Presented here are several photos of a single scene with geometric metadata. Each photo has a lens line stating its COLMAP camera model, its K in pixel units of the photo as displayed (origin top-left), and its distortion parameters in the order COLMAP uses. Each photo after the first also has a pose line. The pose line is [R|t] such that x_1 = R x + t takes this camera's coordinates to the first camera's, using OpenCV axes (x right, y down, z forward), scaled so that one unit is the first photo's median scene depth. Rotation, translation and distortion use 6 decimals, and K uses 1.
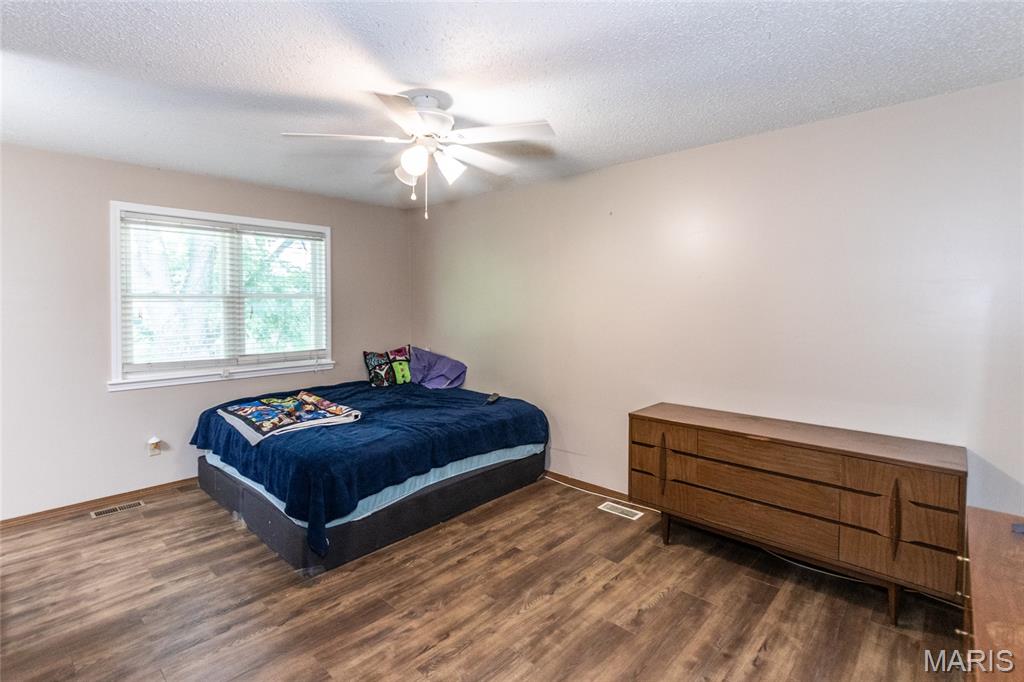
lens RADIAL K [[521.1, 0, 496.6], [0, 521.1, 317.9], [0, 0, 1]] dist [-0.000975, -0.000281]
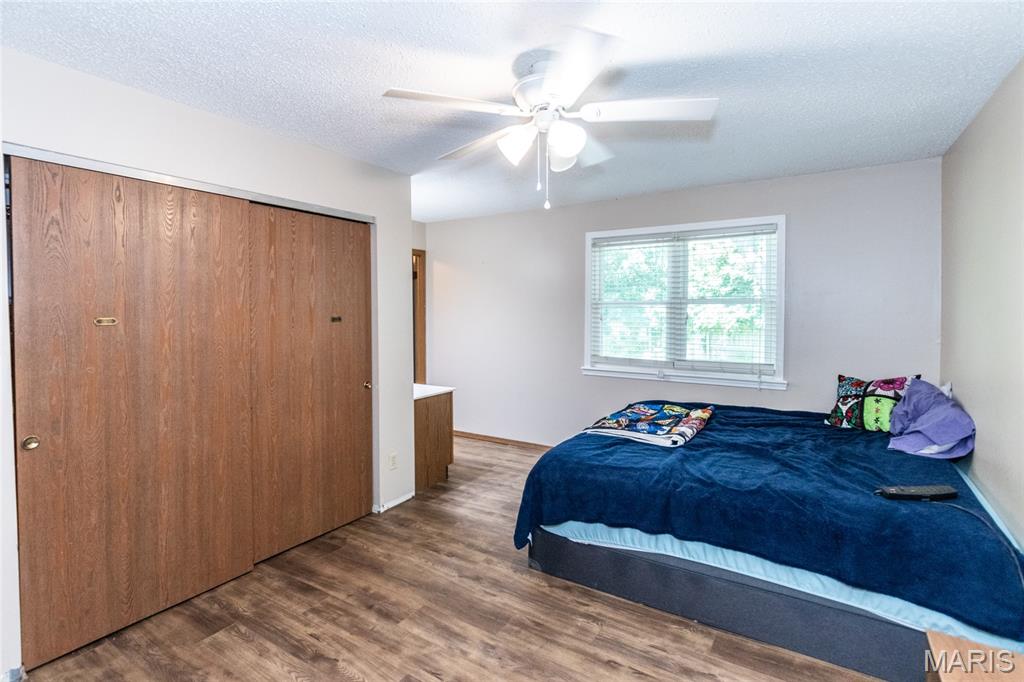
lens RADIAL K [[488.1, 0, 520.0], [0, 488.1, 320.1], [0, 0, 1]] dist [-0.001158, 0.000098]
pose [[0.175624, 0.023387, -0.984180, 0.534565], [-0.025806, 0.999484, 0.019145, -0.022121], [0.984119, 0.022036, 0.176136, 0.696151]]
